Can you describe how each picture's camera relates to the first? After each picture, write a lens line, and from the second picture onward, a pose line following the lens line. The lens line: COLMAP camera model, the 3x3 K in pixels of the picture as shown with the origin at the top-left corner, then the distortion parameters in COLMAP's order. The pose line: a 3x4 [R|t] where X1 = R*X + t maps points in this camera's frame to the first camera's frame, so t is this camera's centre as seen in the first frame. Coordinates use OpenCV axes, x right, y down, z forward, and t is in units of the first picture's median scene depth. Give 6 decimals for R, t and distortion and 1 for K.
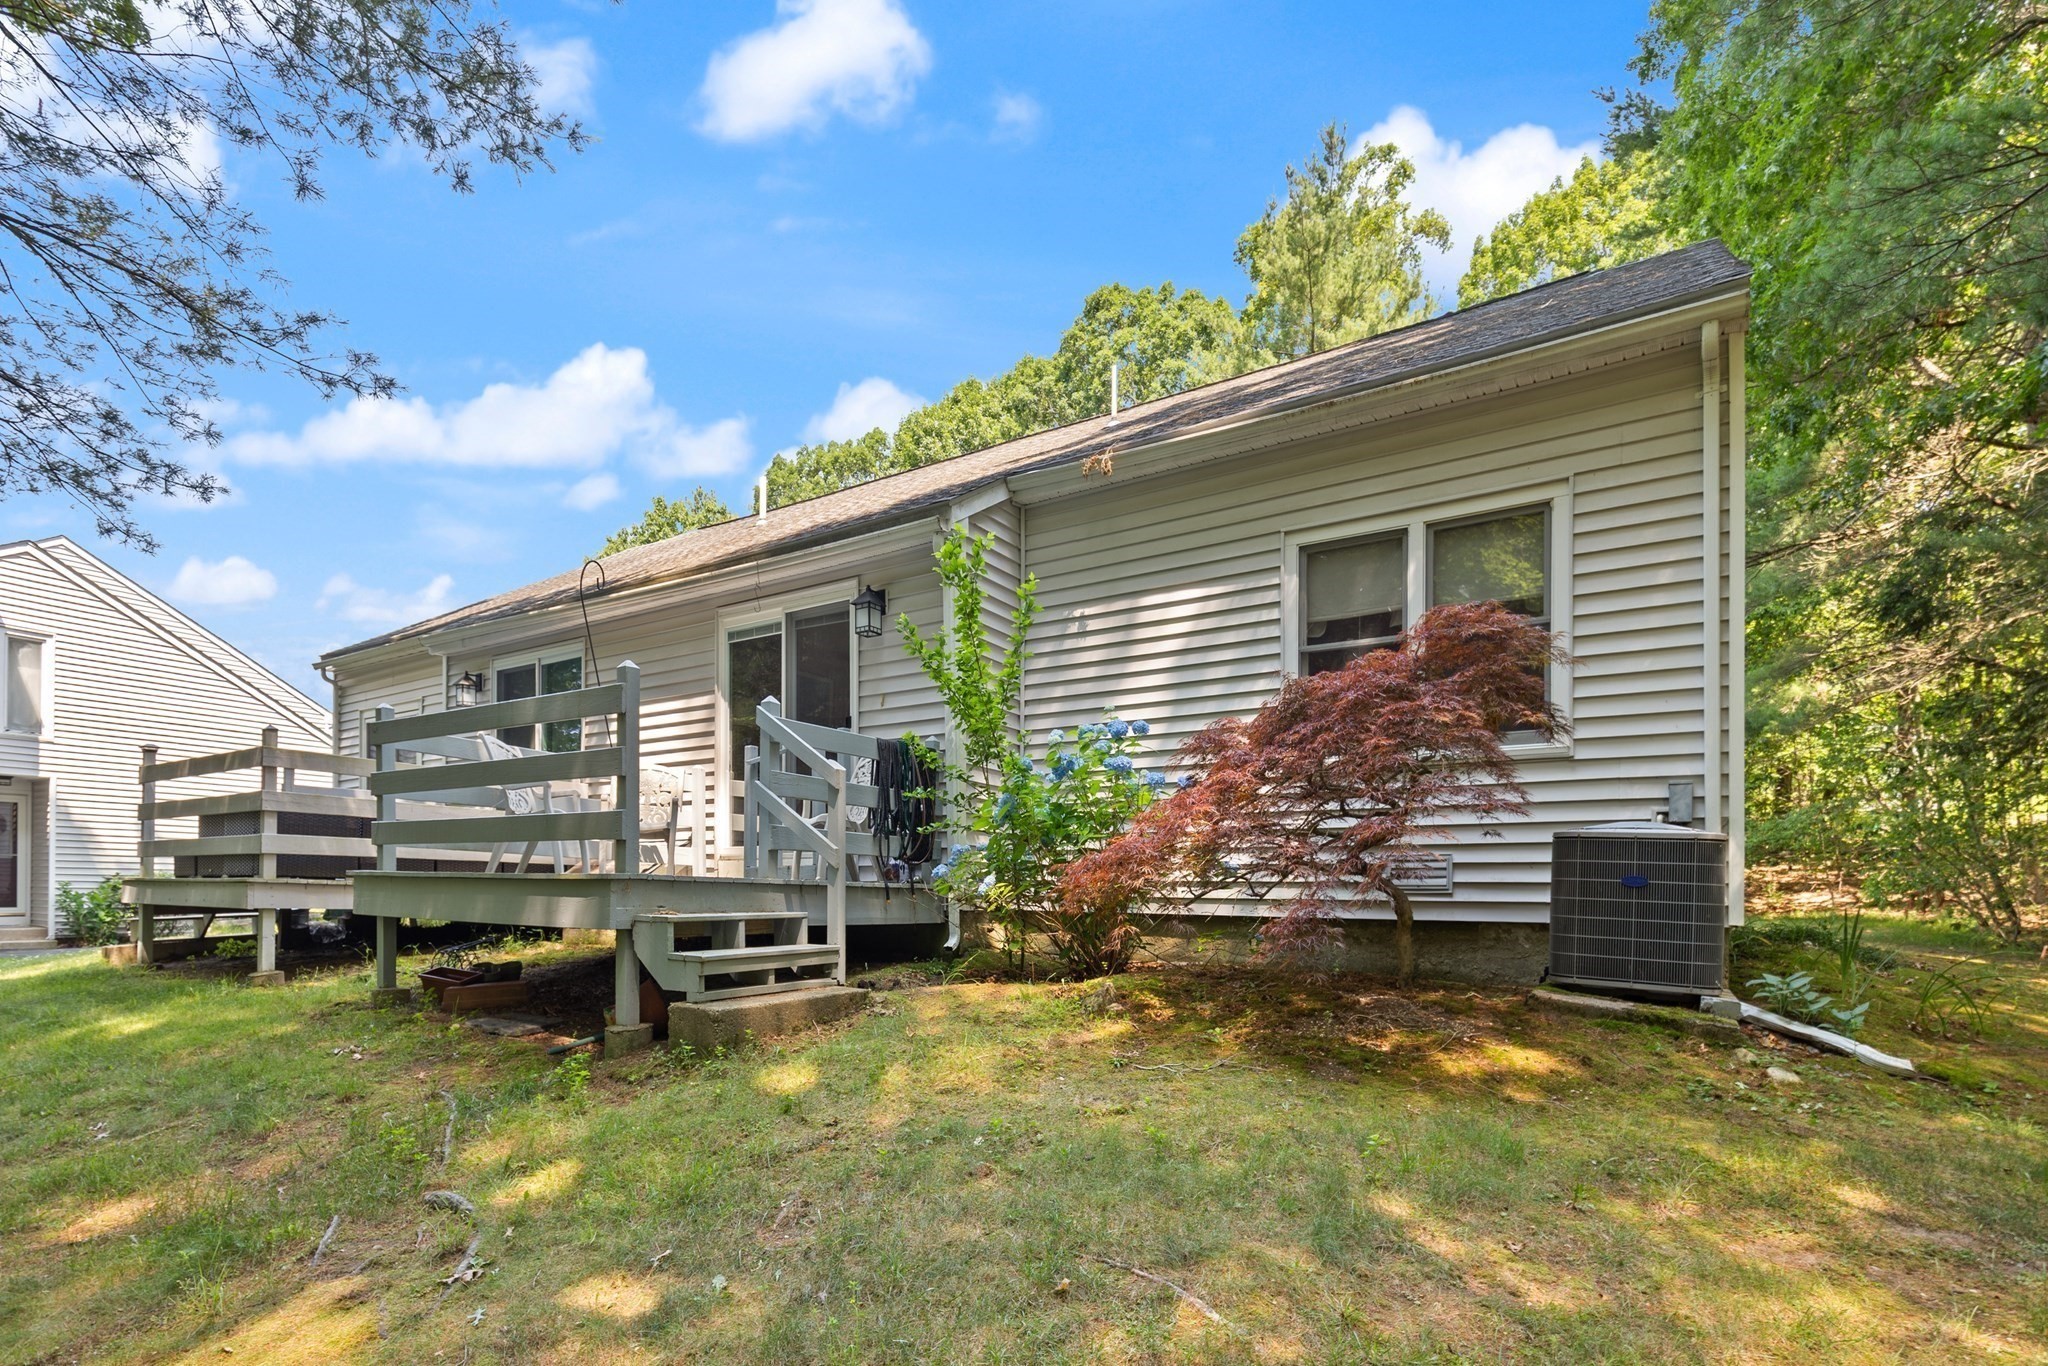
lens RADIAL K [[934.5, 0, 1031.2], [0, 934.5, 682.3], [0, 0, 1]] dist [0.006139, -0.000564]
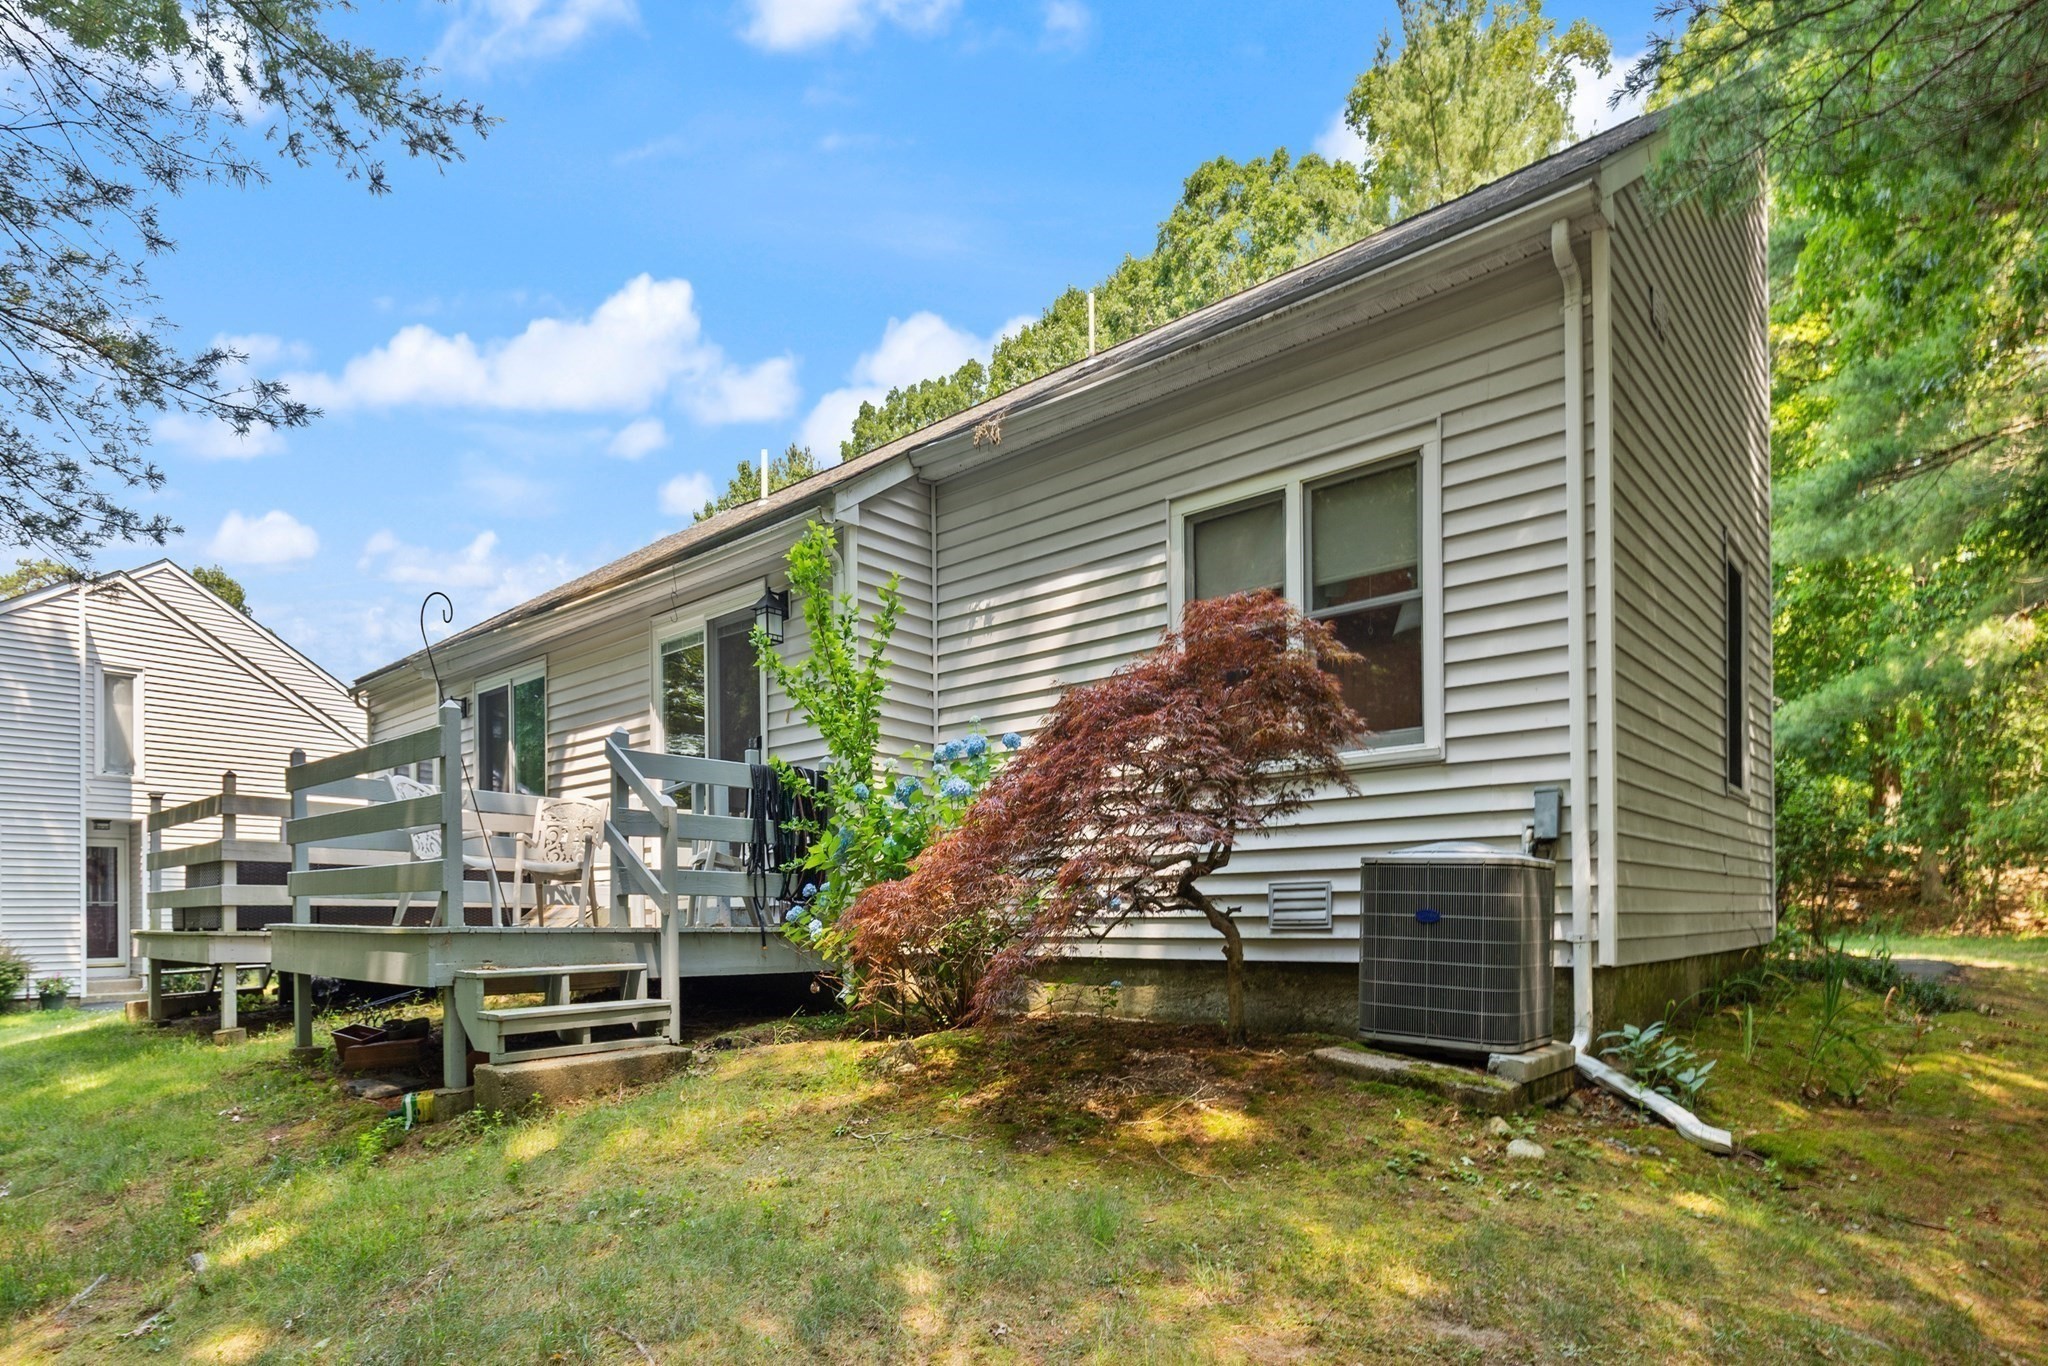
lens RADIAL K [[1163.2, 0, 1022.8], [0, 1163.2, 640.3], [0, 0, 1]] dist [-0.000957, -0.001776]
pose [[0.983641, -0.064942, -0.168027, 0.252603], [0.062878, 0.997866, -0.017581, -0.020011], [0.168810, 0.006728, 0.985626, -0.045615]]
